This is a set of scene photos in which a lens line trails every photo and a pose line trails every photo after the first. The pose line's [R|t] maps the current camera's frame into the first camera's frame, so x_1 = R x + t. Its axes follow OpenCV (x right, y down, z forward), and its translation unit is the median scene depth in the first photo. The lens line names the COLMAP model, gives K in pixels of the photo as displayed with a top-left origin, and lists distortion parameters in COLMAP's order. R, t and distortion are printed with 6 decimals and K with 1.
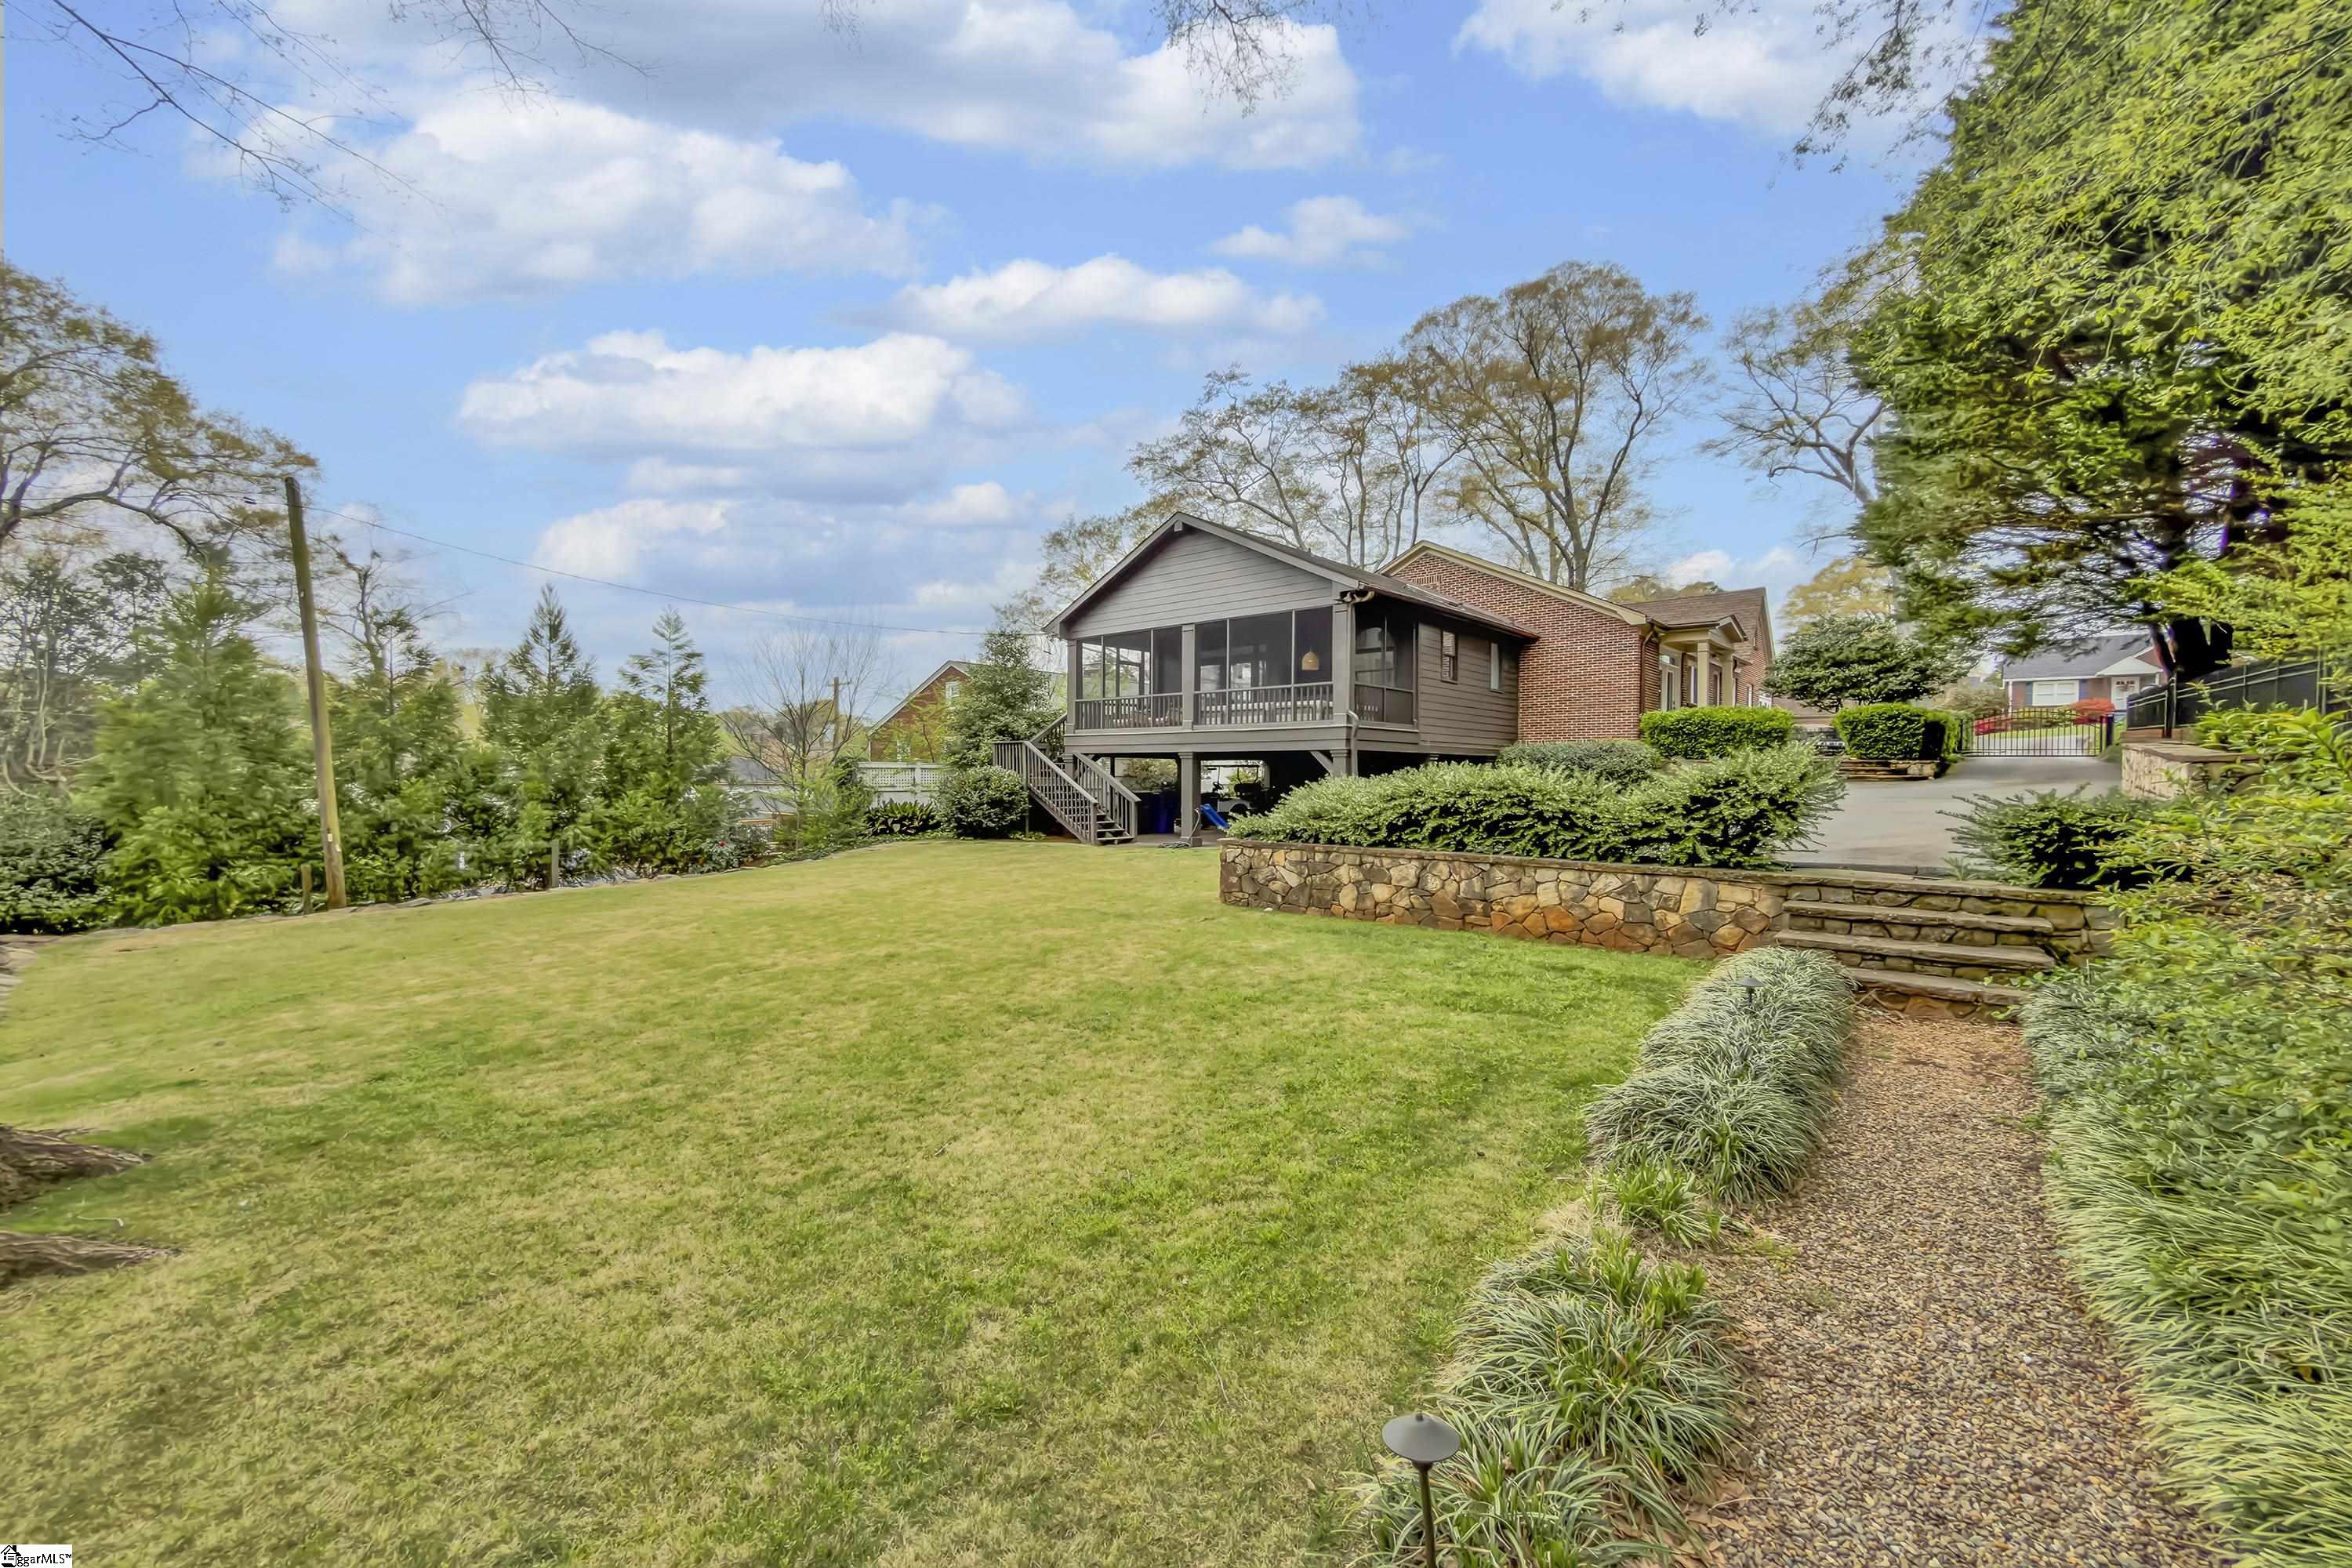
lens RADIAL K [[951.7, 0, 1183.1], [0, 951.7, 778.0], [0, 0, 1]] dist [0.000584, -0.000194]
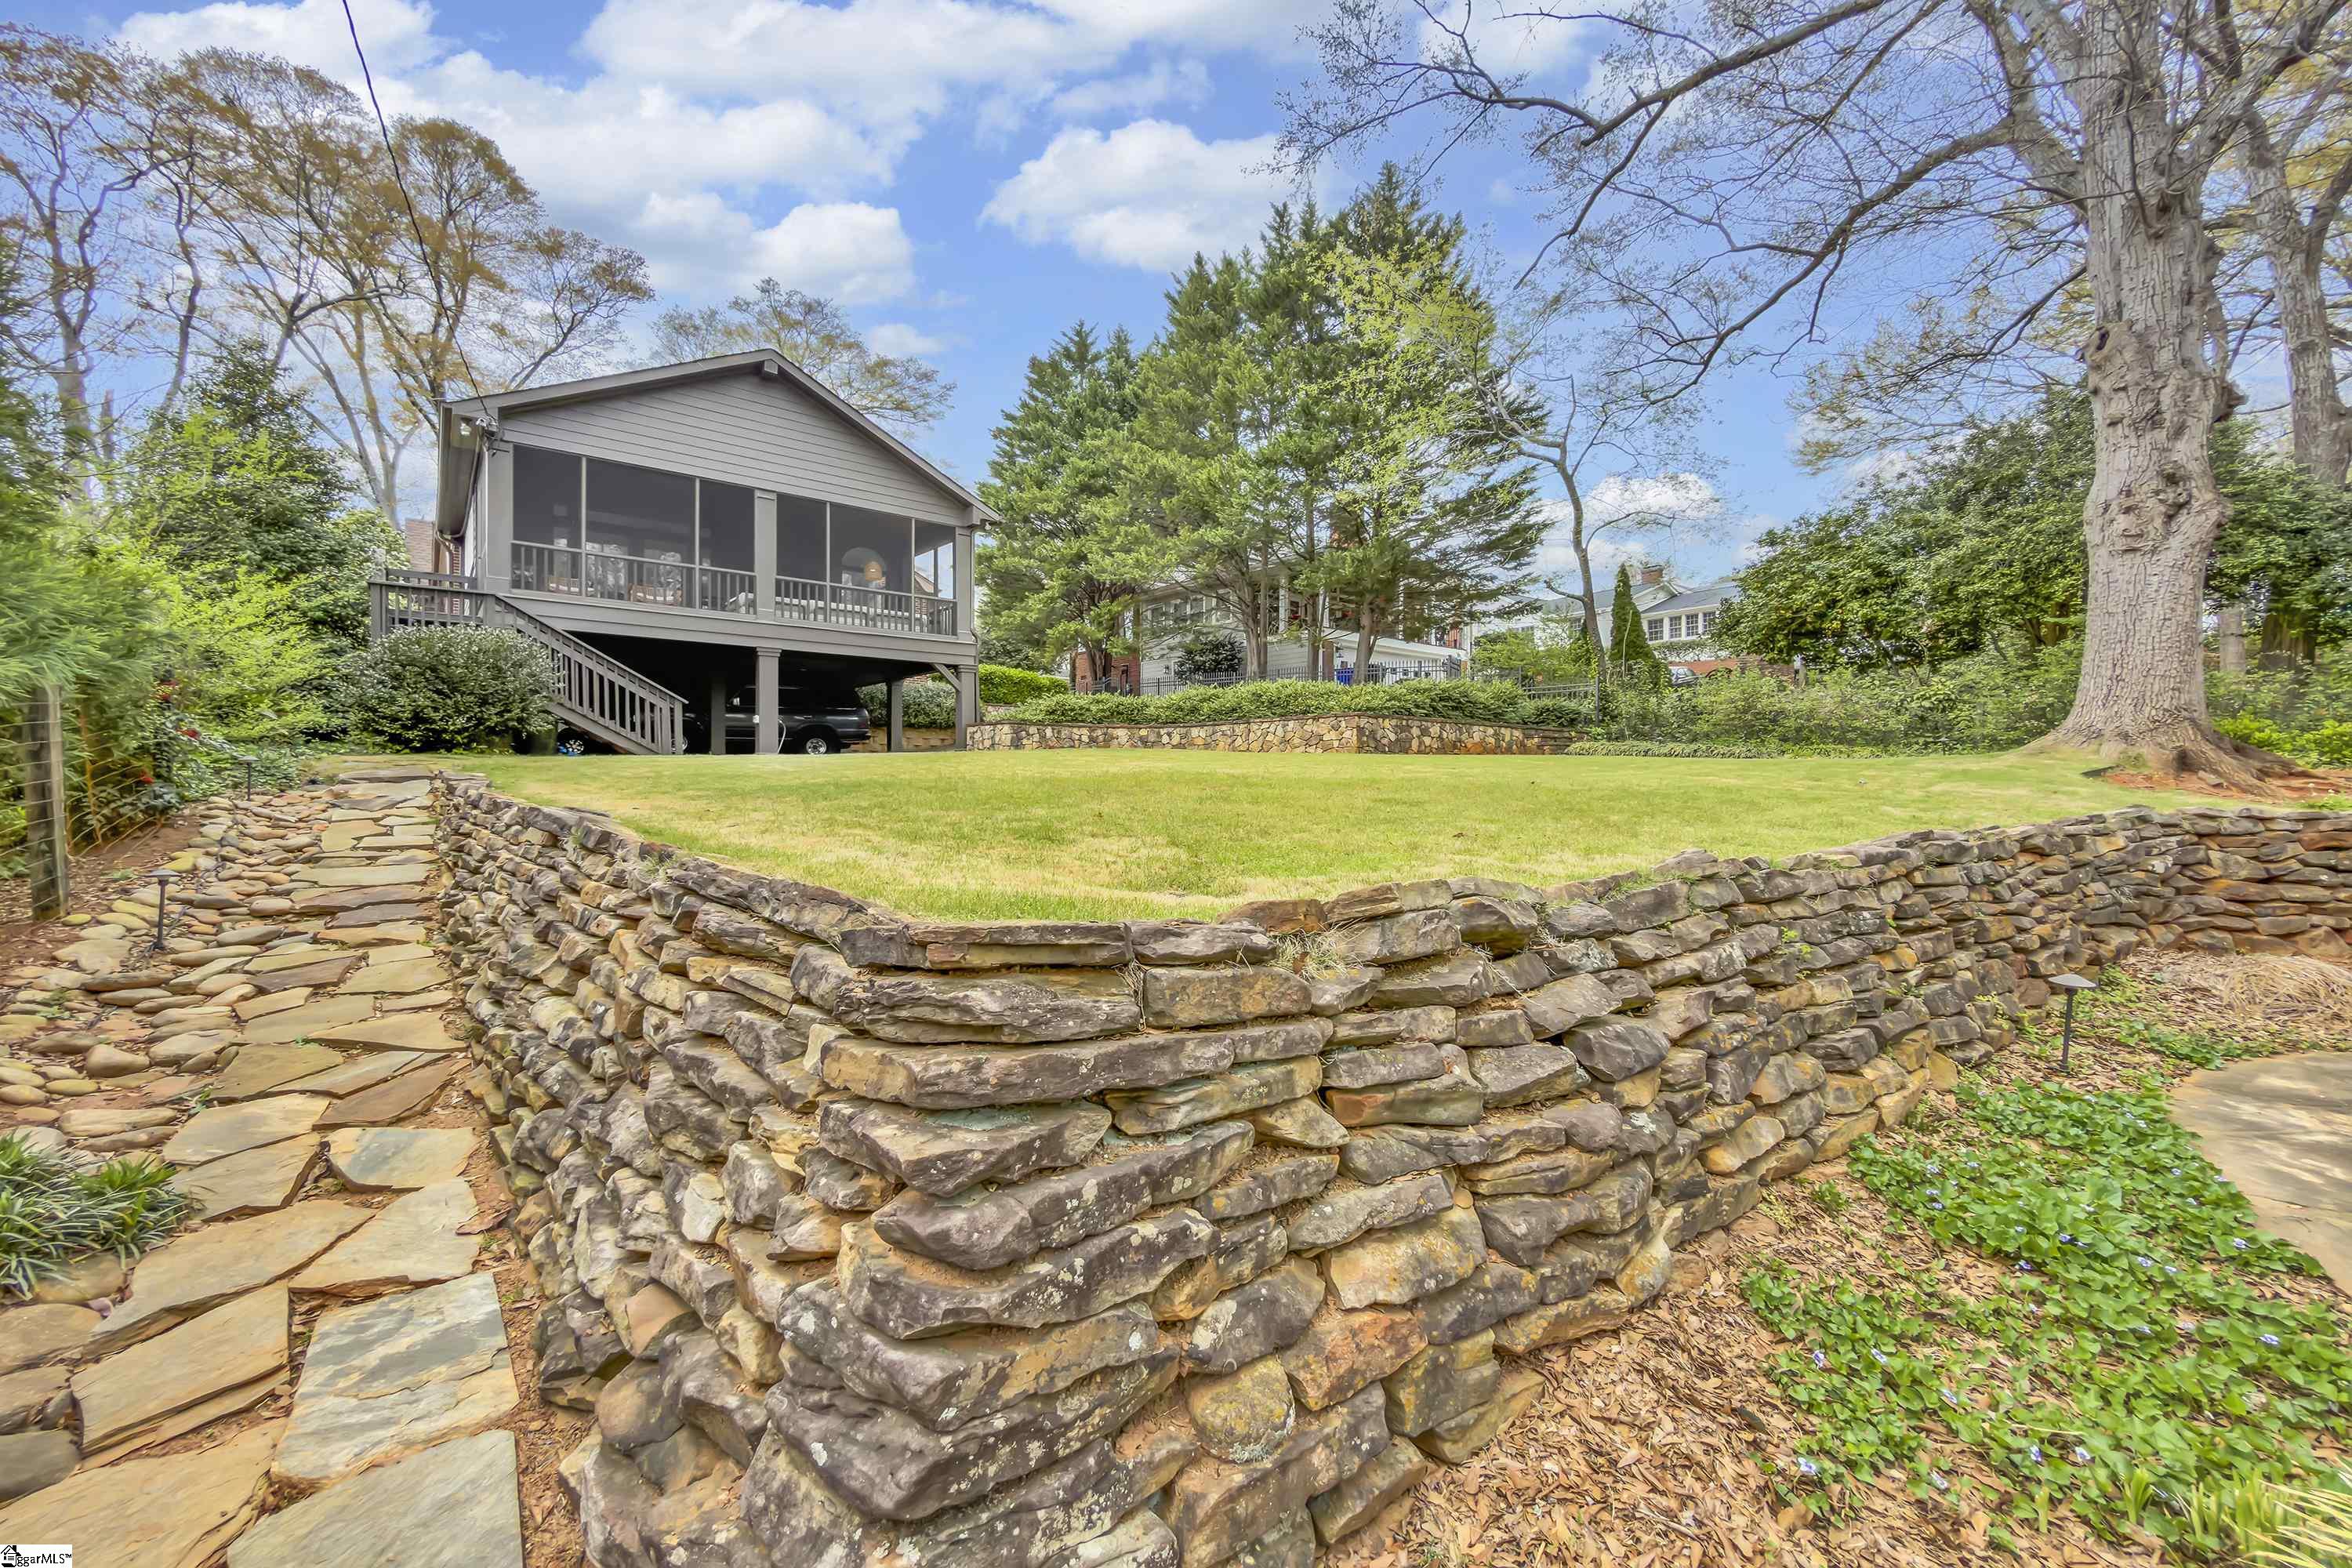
lens RADIAL K [[951.7, 0, 1183.1], [0, 951.7, 778.0], [0, 0, 1]] dist [0.000584, -0.000194]
pose [[0.157981, -0.008492, 0.987406, -0.744225], [0.000037, 0.999963, 0.008594, 0.077567], [-0.987442, -0.001321, 0.157975, 0.519085]]
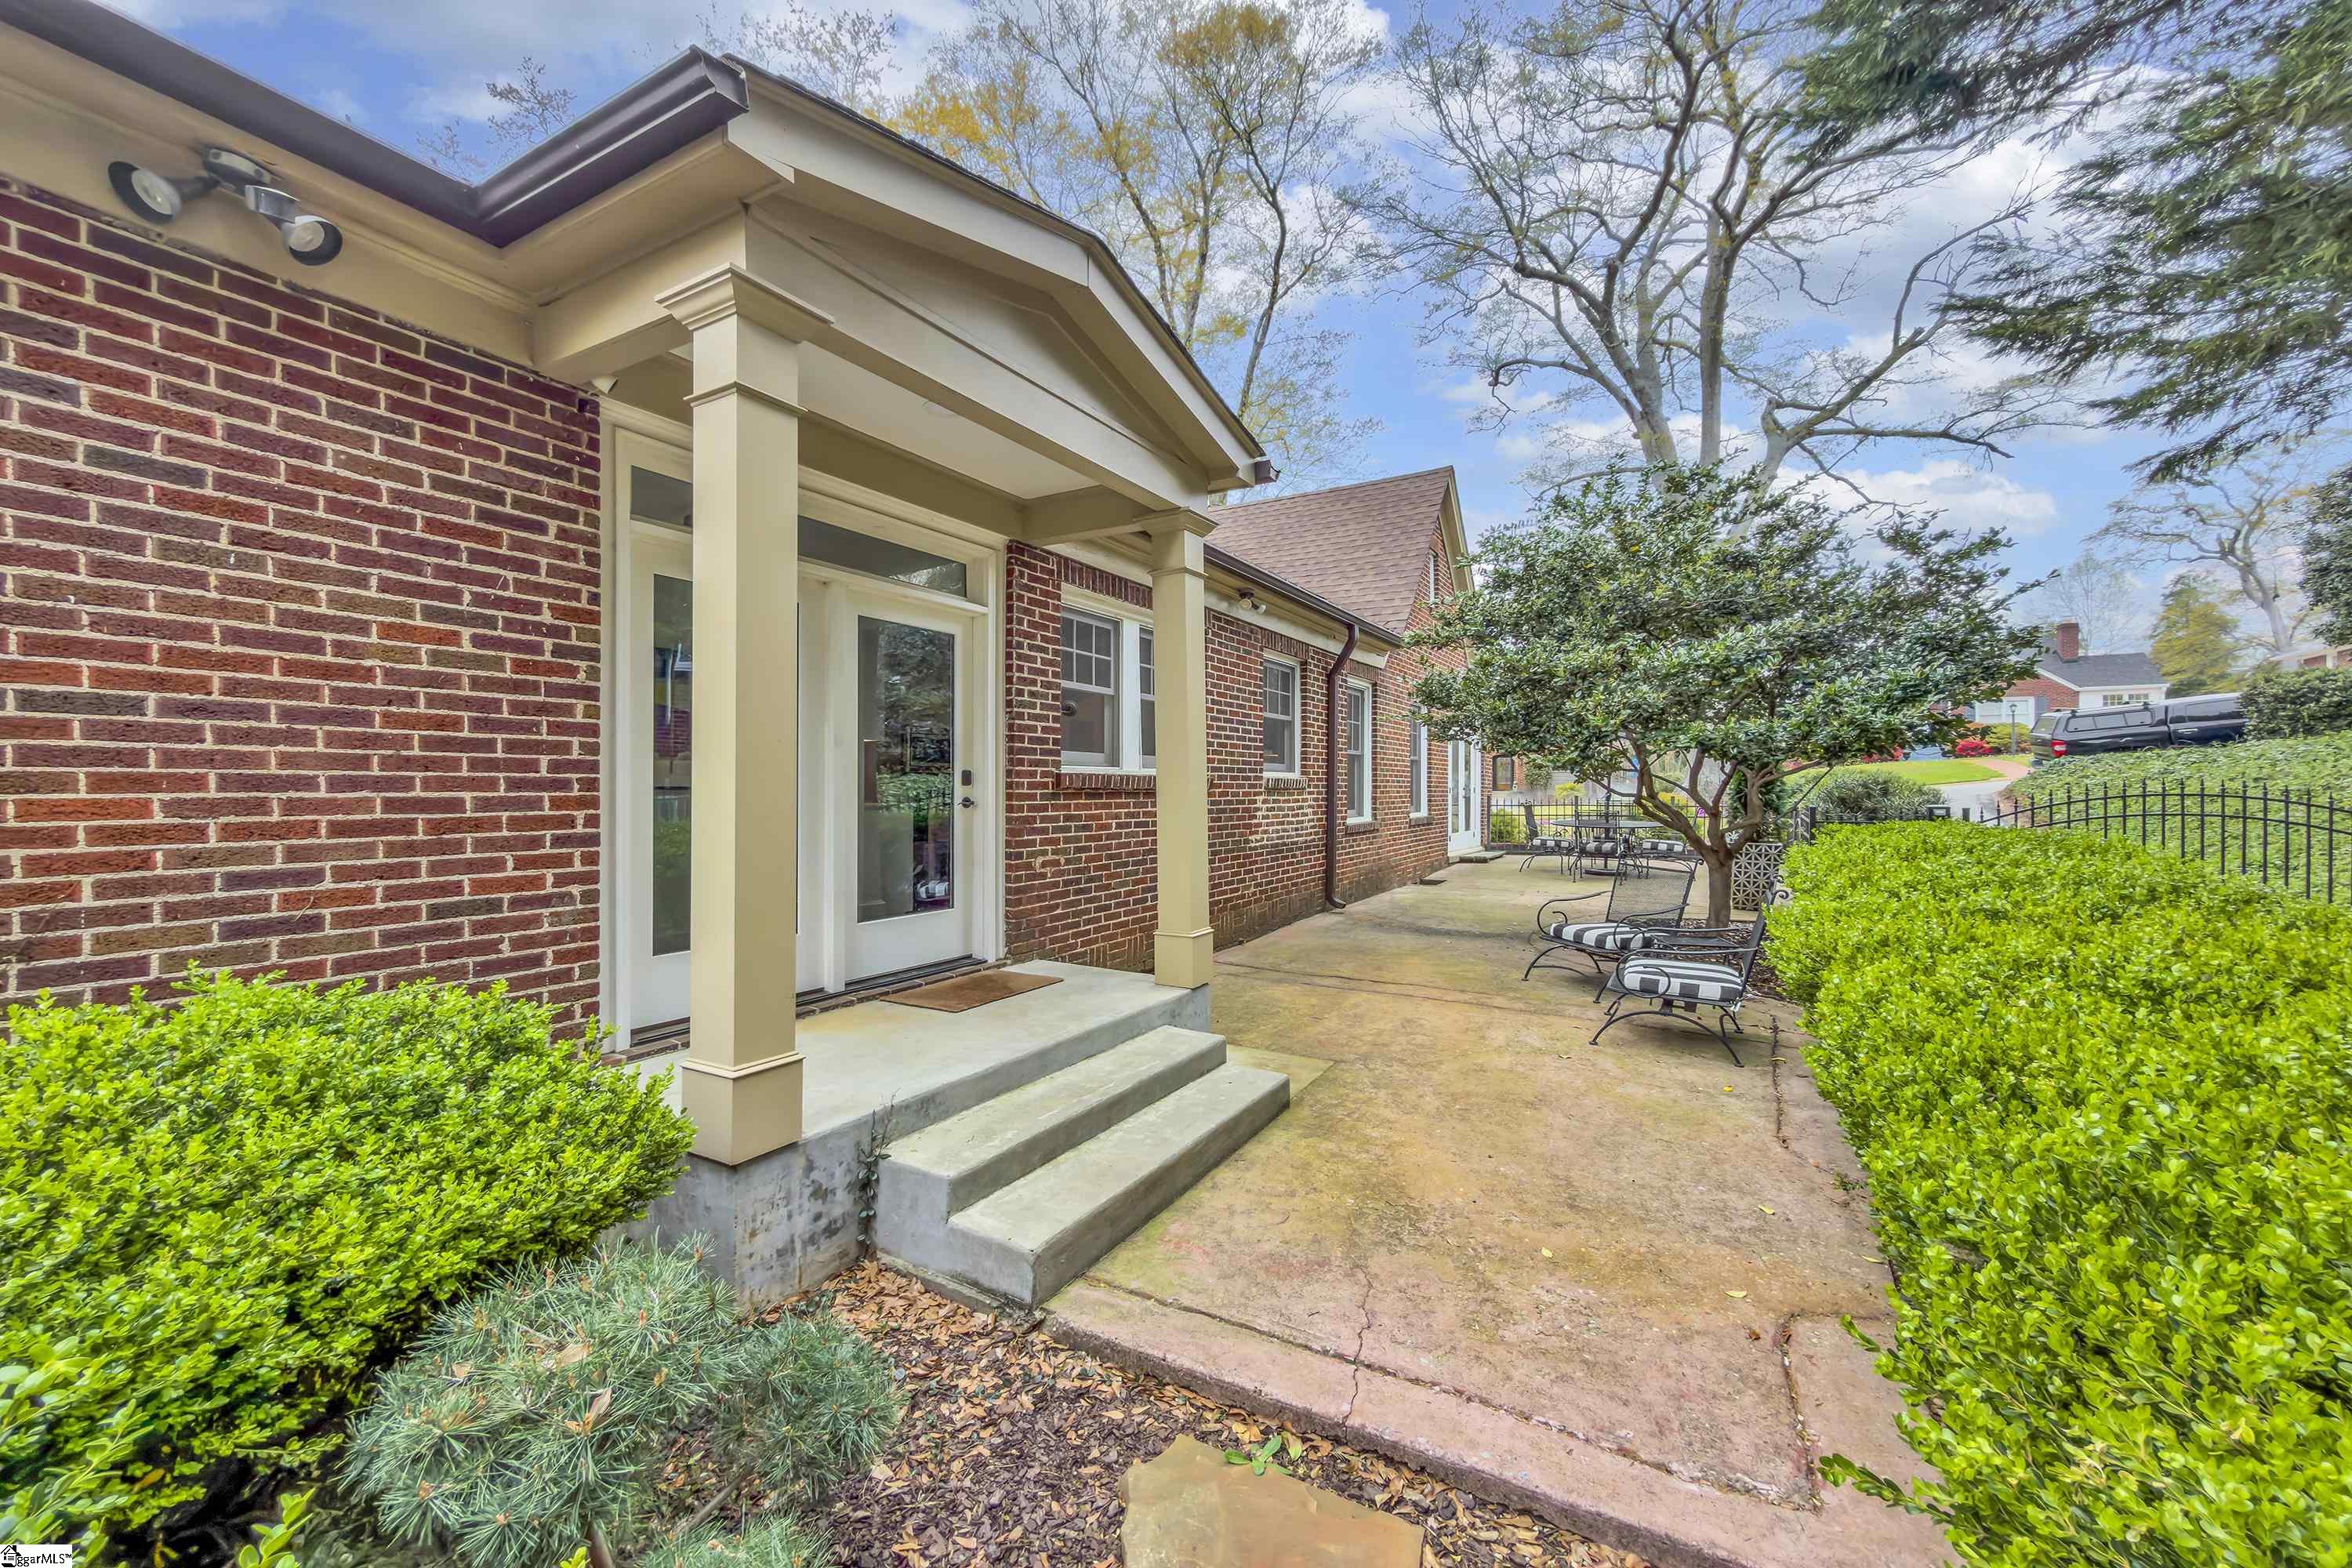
lens RADIAL K [[920.2, 0, 1174.4], [0, 920.2, 770.9], [0, 0, 1]] dist [-0.000206, -0.000059]
pose [[0.981782, -0.004860, 0.189949, 0.641952], [0.009591, 0.999666, -0.024000, -0.092541], [-0.189769, 0.025384, 0.981501, 0.974677]]
